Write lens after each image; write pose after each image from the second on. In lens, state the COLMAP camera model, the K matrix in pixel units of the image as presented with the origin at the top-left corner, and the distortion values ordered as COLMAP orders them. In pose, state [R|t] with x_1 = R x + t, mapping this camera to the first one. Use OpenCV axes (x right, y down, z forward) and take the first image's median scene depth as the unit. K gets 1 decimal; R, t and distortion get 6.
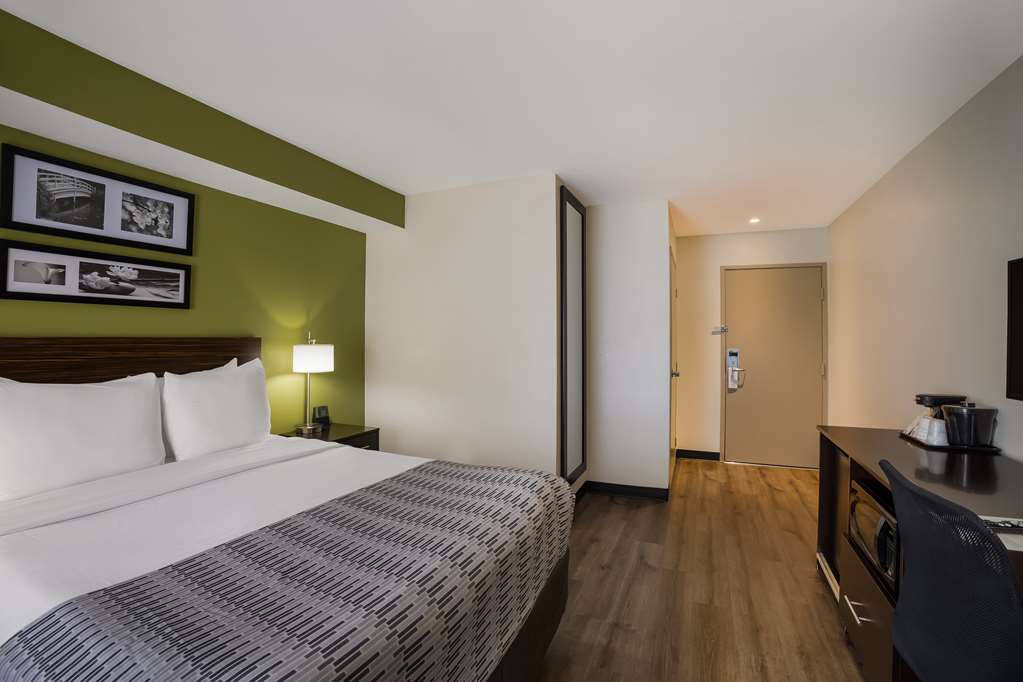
lens RADIAL K [[454.9, 0, 511.5], [0, 454.9, 341.0], [0, 0, 1]] dist [-0.038081, 0.000499]
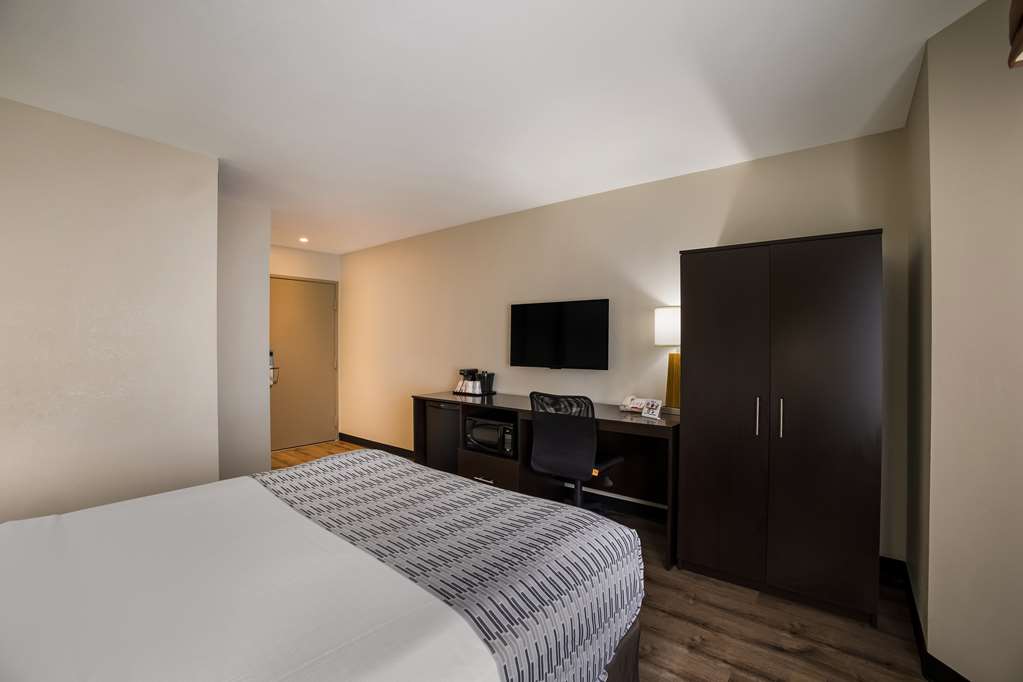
lens RADIAL K [[454.9, 0, 511.5], [0, 454.9, 341.0], [0, 0, 1]] dist [-0.038081, 0.000499]
pose [[0.272803, -0.001696, 0.962068, -0.911670], [0.005152, 0.999987, 0.000301, 0.002237], [-0.962056, 0.004874, 0.272808, 0.289651]]
